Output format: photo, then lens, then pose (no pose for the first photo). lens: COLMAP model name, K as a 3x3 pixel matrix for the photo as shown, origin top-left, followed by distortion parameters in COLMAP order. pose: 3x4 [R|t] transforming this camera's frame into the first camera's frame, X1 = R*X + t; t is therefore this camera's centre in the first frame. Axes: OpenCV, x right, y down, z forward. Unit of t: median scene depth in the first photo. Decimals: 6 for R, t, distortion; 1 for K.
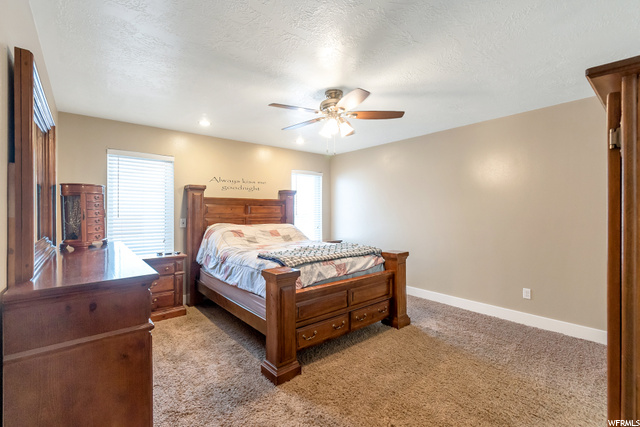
lens RADIAL K [[287.8, 0, 320.0], [0, 287.8, 194.8], [0, 0, 1]] dist [-0.001223, 0.000382]
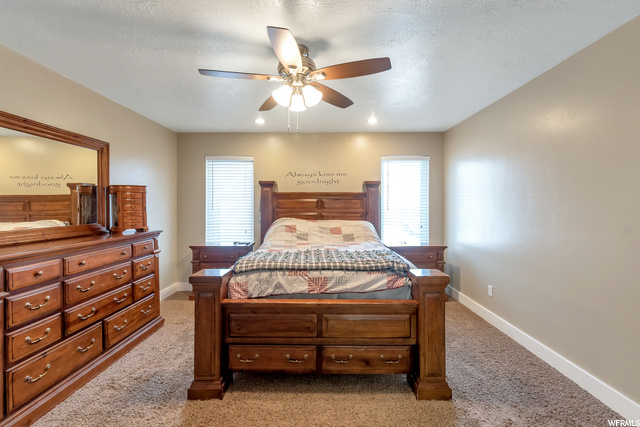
lens RADIAL K [[287.8, 0, 320.0], [0, 287.8, 194.8], [0, 0, 1]] dist [-0.001223, 0.000382]
pose [[0.760038, -0.021161, -0.649534, 0.515771], [0.034637, 0.999368, 0.007972, 0.019472], [0.648955, -0.028557, 0.760291, 0.405690]]
